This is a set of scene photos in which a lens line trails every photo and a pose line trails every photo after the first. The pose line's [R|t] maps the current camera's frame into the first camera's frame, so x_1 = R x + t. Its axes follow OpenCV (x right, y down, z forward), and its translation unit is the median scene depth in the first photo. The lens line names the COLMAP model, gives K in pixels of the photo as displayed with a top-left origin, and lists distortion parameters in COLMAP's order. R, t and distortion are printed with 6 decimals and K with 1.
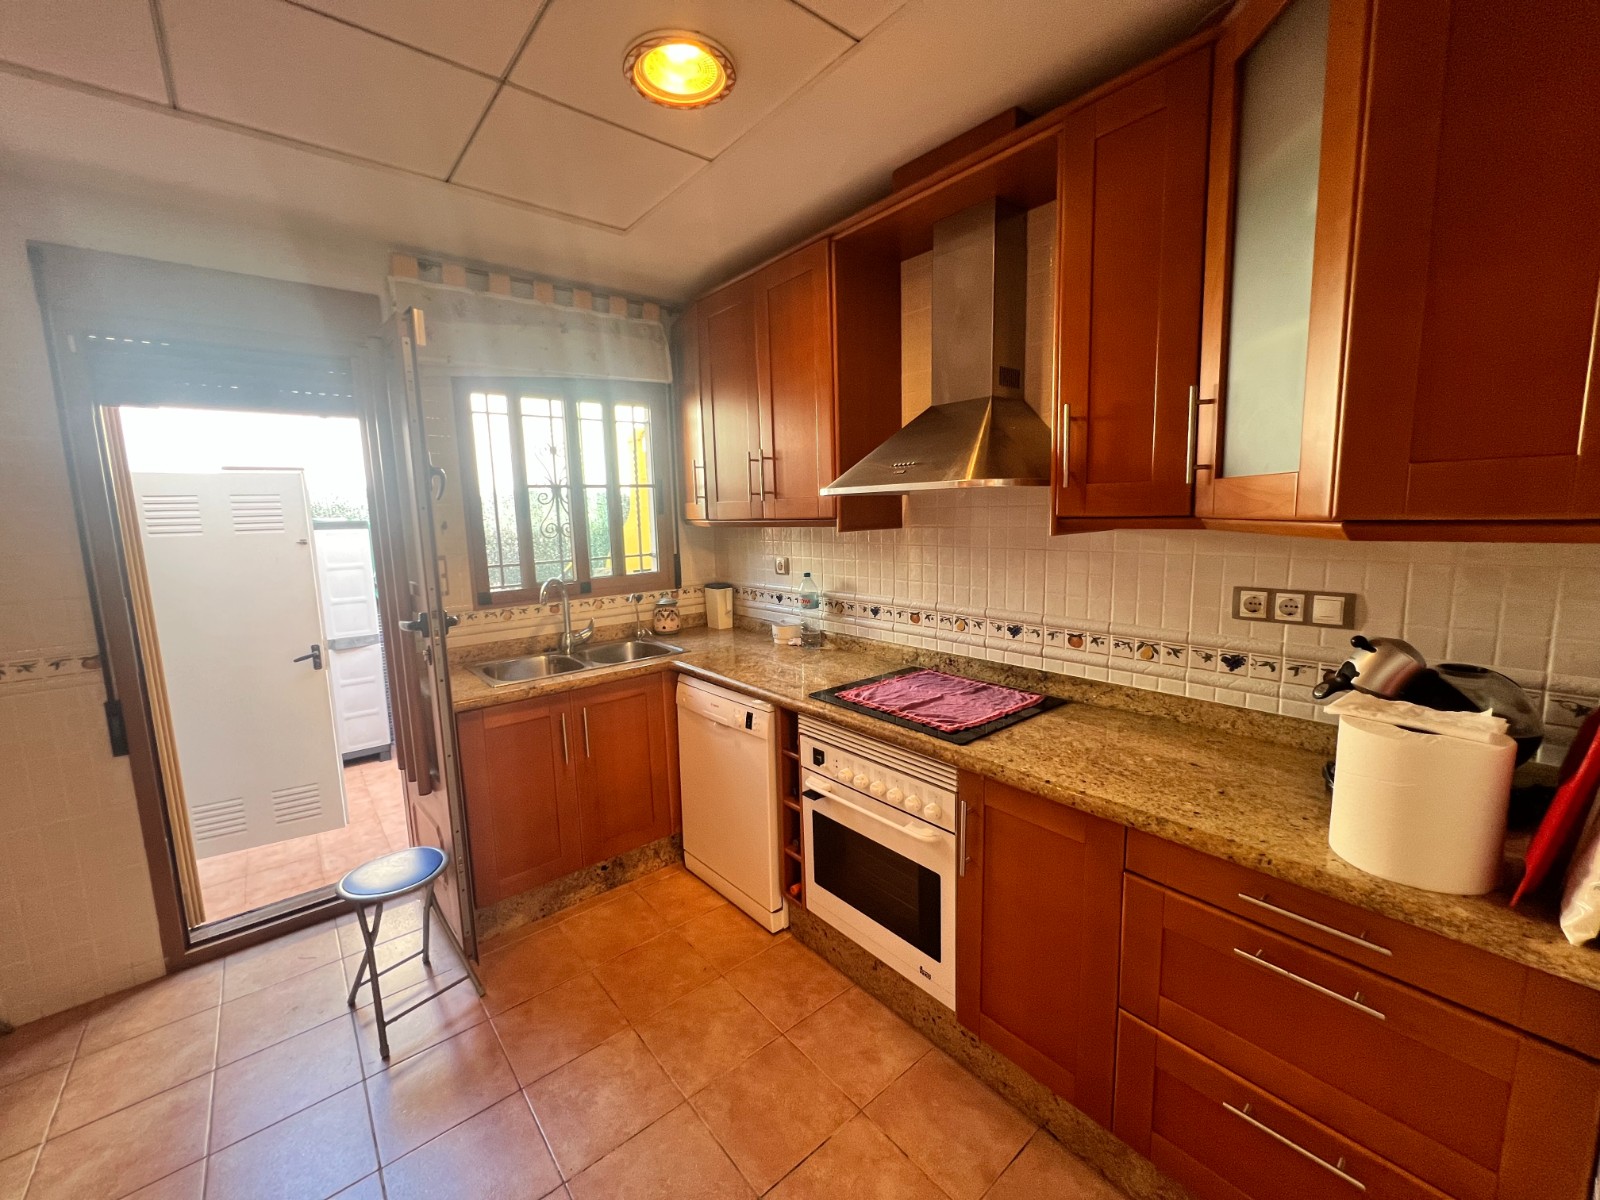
lens RADIAL K [[638.4, 0, 795.2], [0, 638.4, 593.2], [0, 0, 1]] dist [-0.002311, 0.000388]
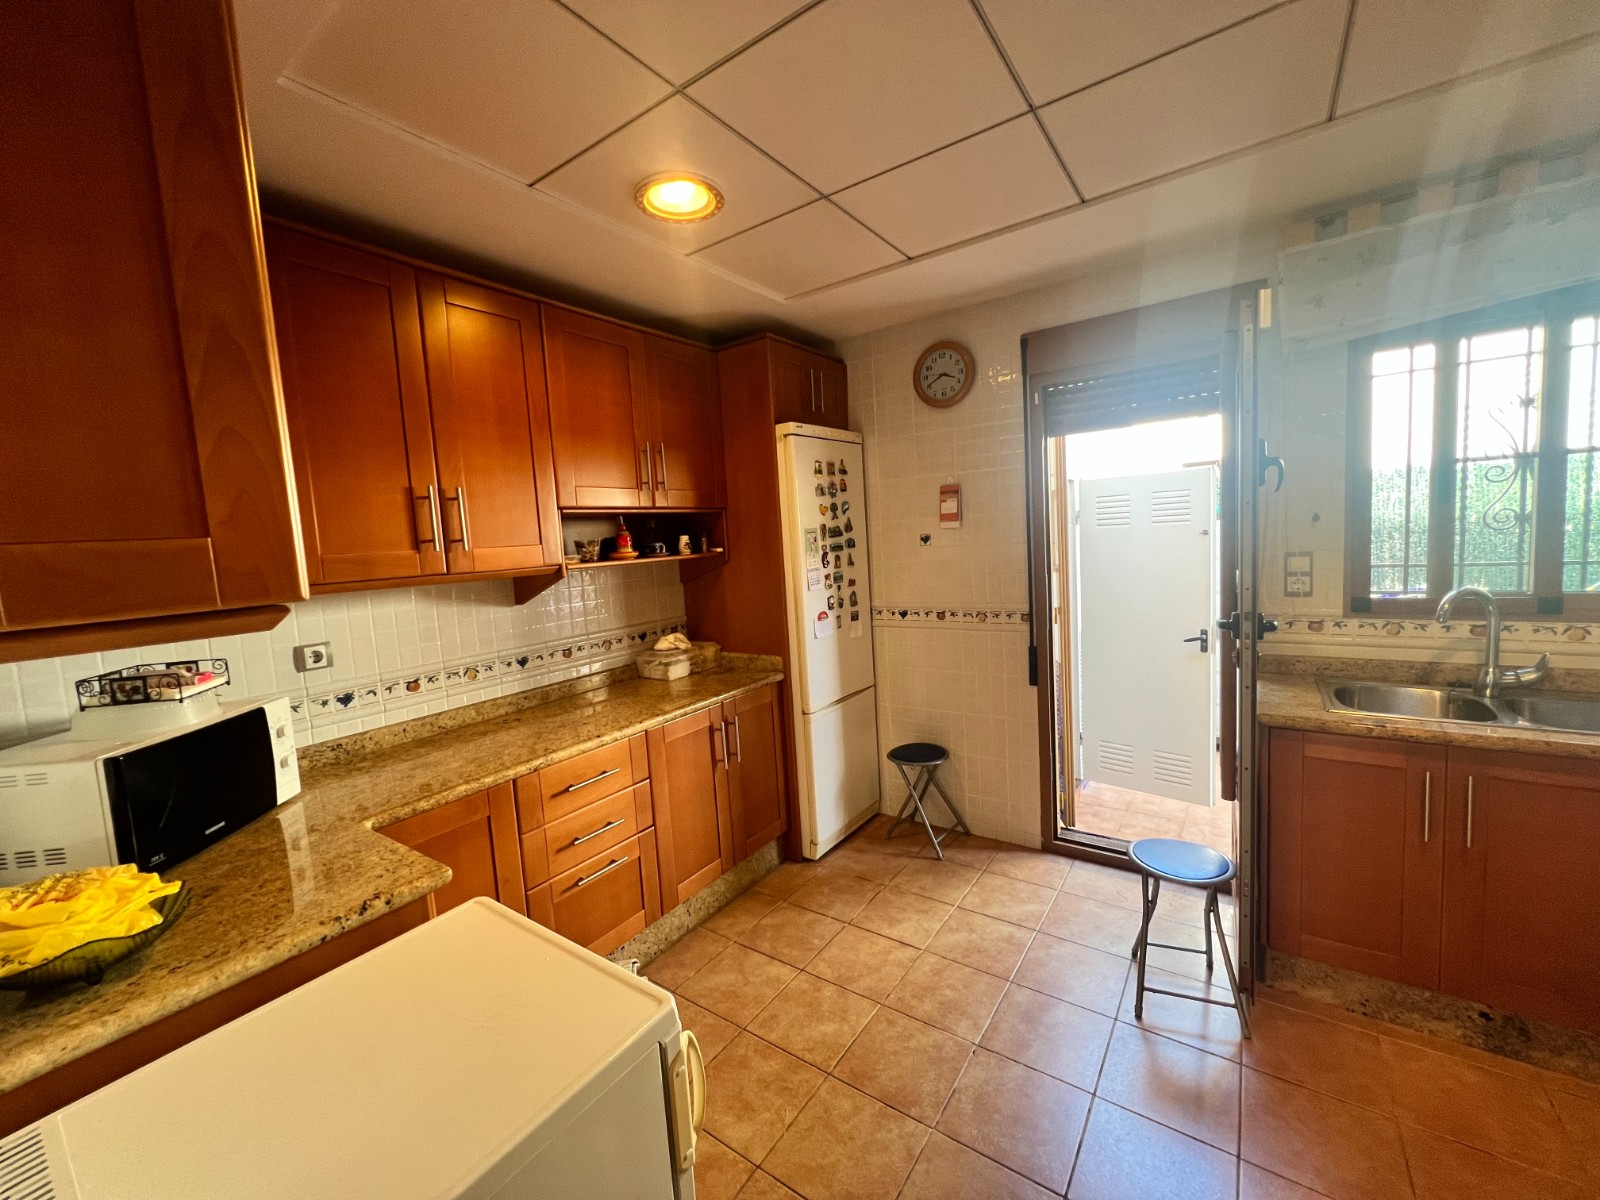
lens RADIAL K [[638.4, 0, 795.2], [0, 638.4, 593.2], [0, 0, 1]] dist [-0.002311, 0.000388]
pose [[0.251481, 0.097865, -0.962902, 0.150373], [-0.073346, 0.993941, 0.081864, -0.025406], [0.965079, 0.050038, 0.257136, 0.103921]]
